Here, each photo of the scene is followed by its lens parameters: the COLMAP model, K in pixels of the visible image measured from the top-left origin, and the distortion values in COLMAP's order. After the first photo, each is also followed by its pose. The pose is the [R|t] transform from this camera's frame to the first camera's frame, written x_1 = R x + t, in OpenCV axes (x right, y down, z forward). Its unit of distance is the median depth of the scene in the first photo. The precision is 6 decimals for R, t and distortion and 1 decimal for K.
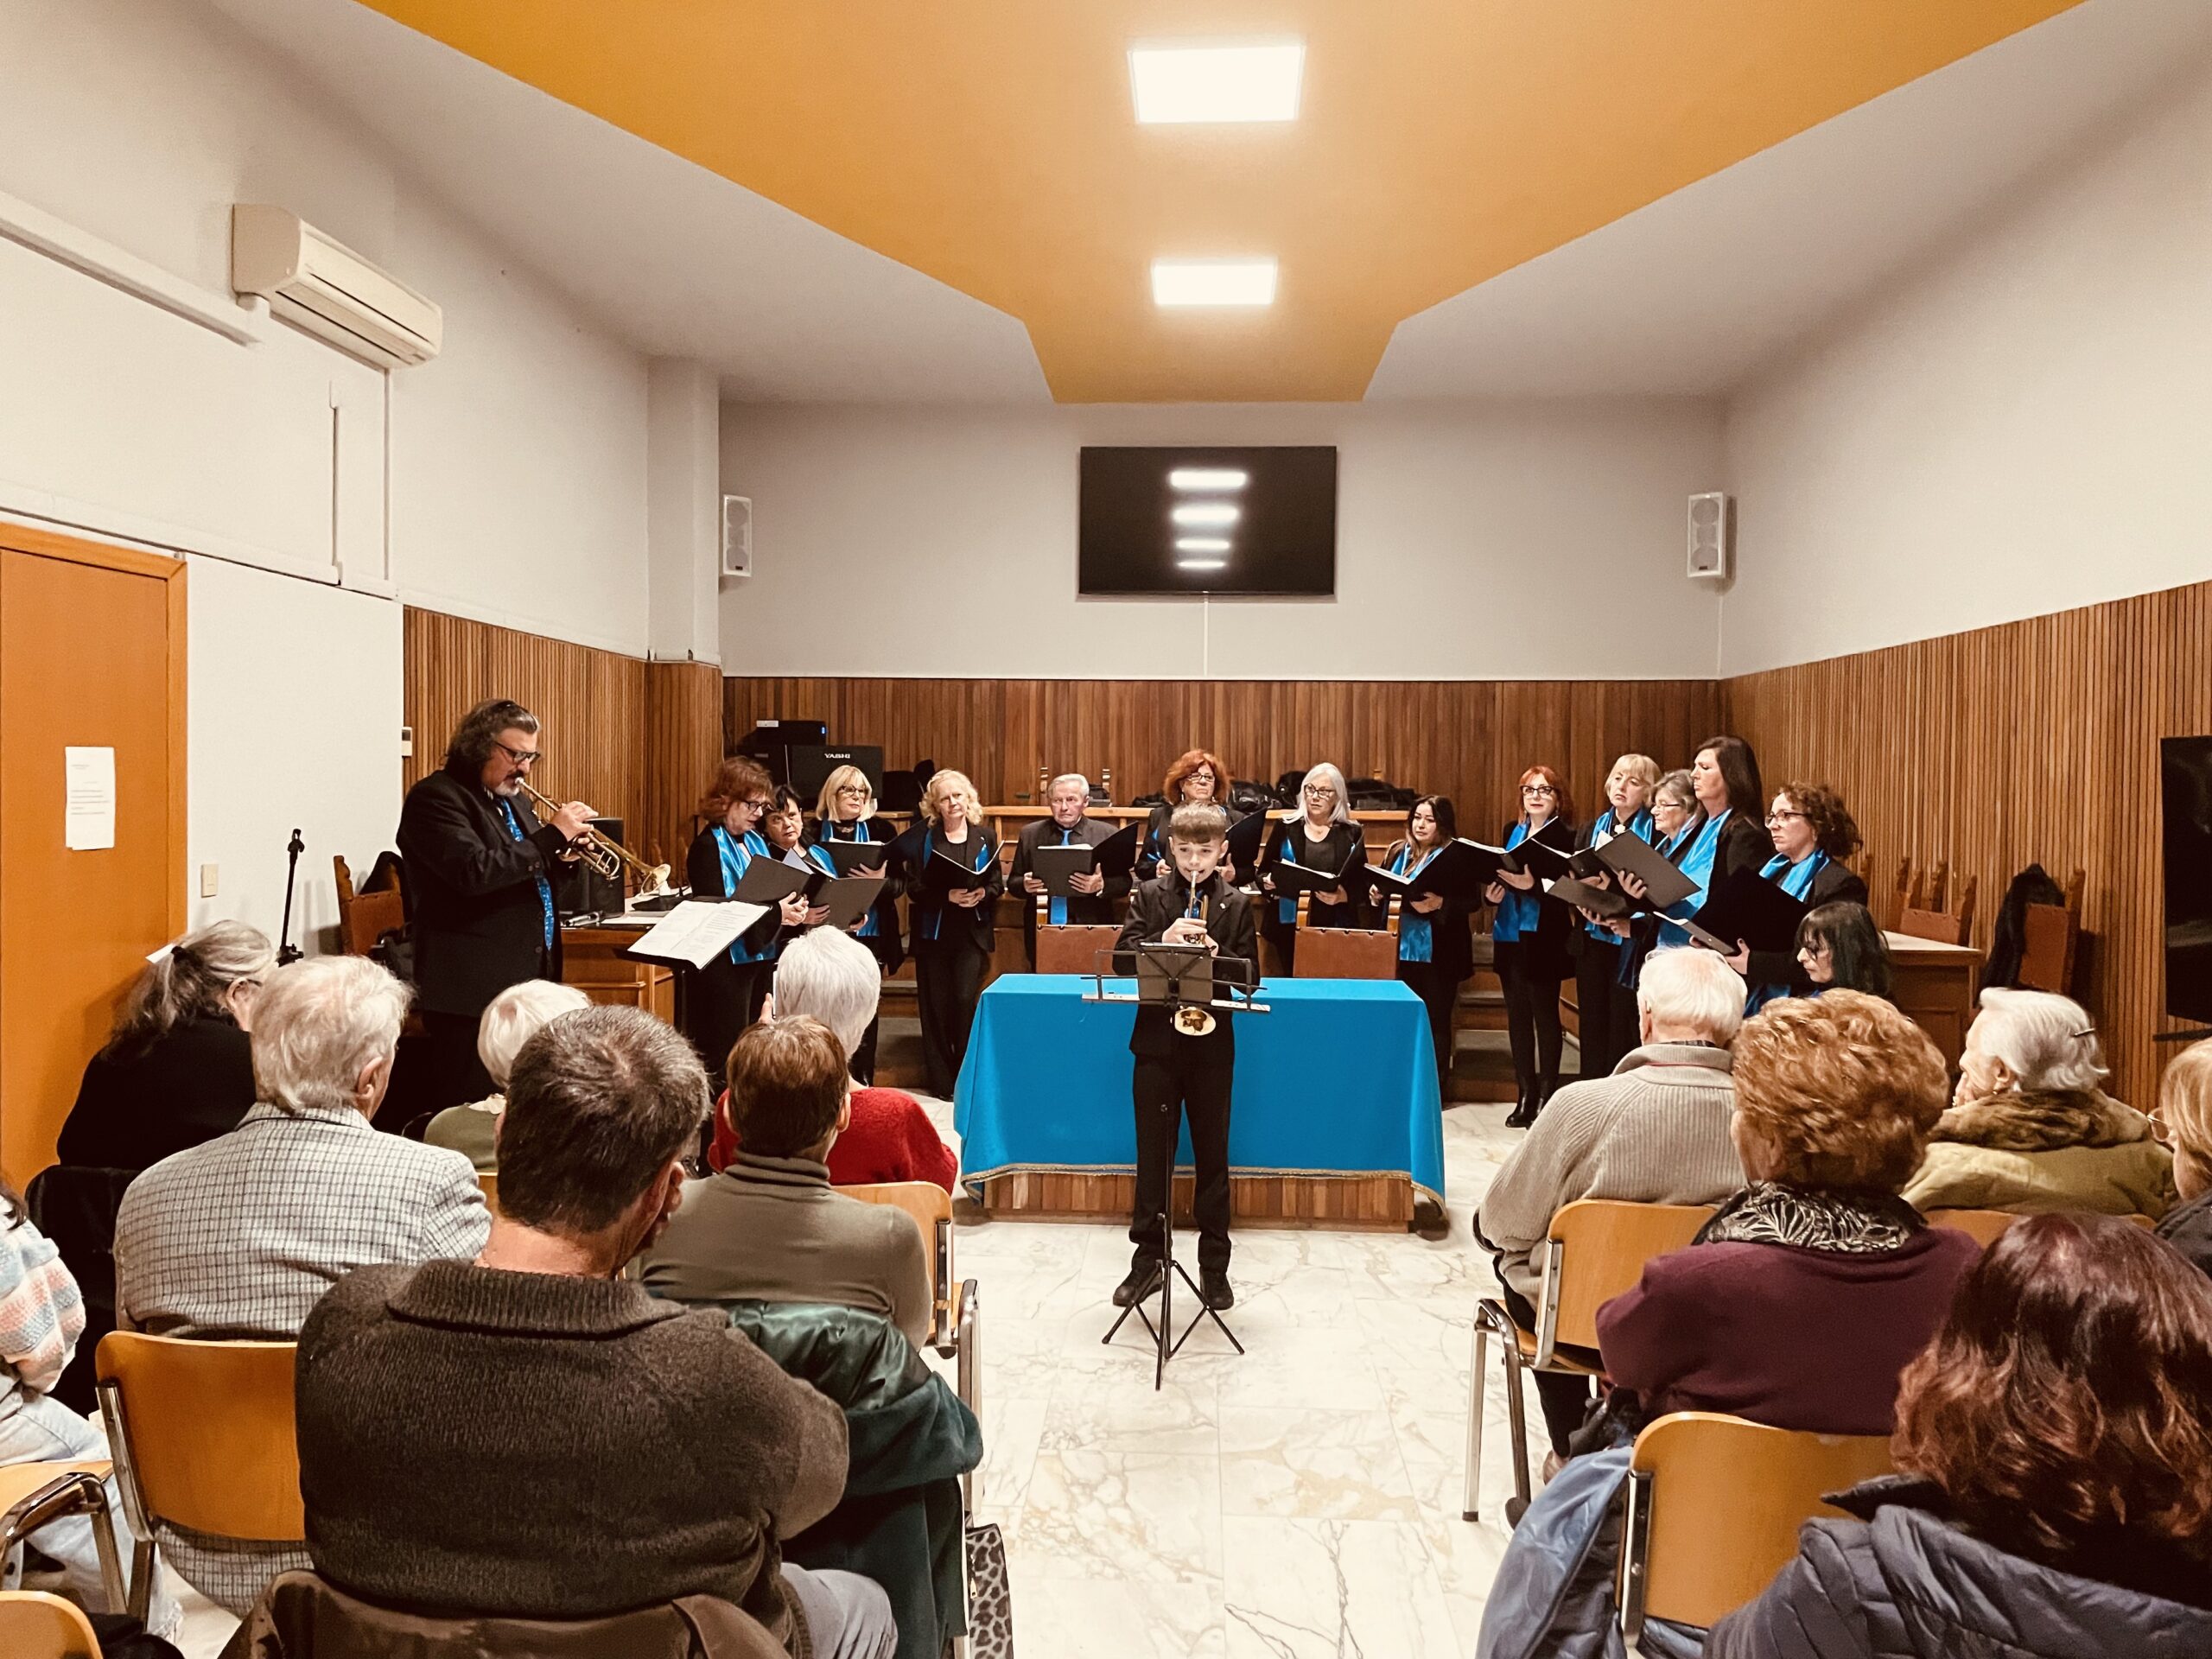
lens RADIAL K [[1661.0, 0, 1093.8], [0, 1661.0, 806.7], [0, 0, 1]] dist [0.065825, -0.065336]
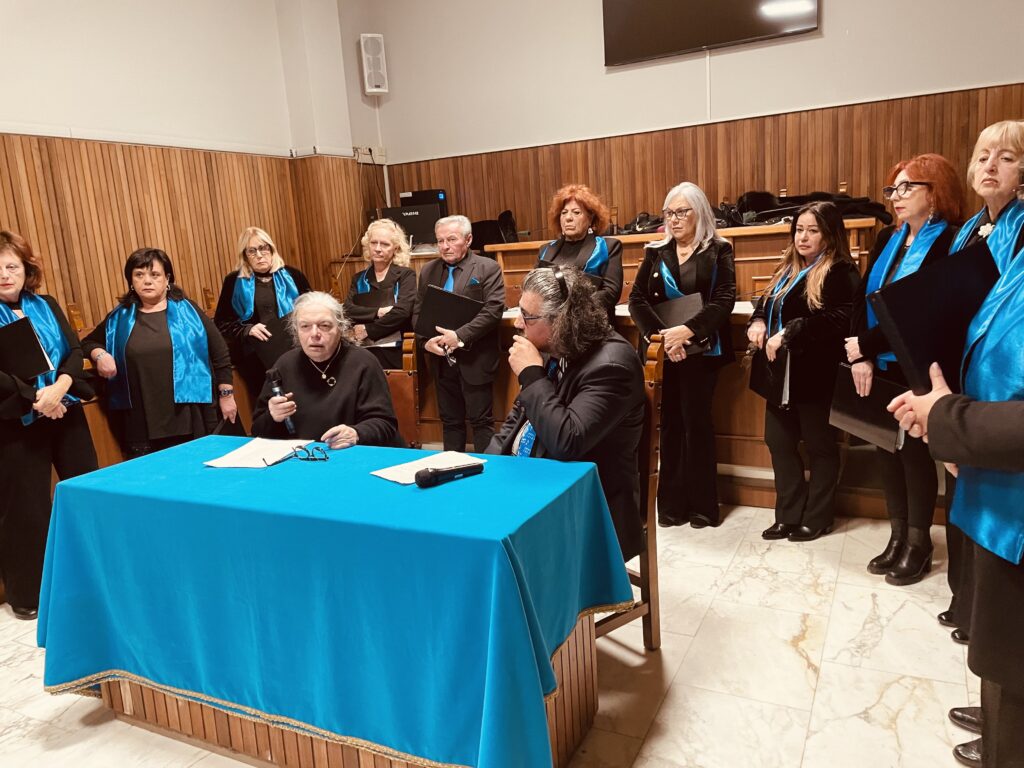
lens RADIAL K [[768.9, 0, 499.7], [0, 768.9, 387.7], [0, 0, 1]] dist [0.065825, -0.065336]
pose [[0.914966, 0.004603, -0.403505, 0.160716], [0.073361, 0.981375, 0.177543, 0.003313], [0.396807, -0.192047, 0.897587, 0.380289]]
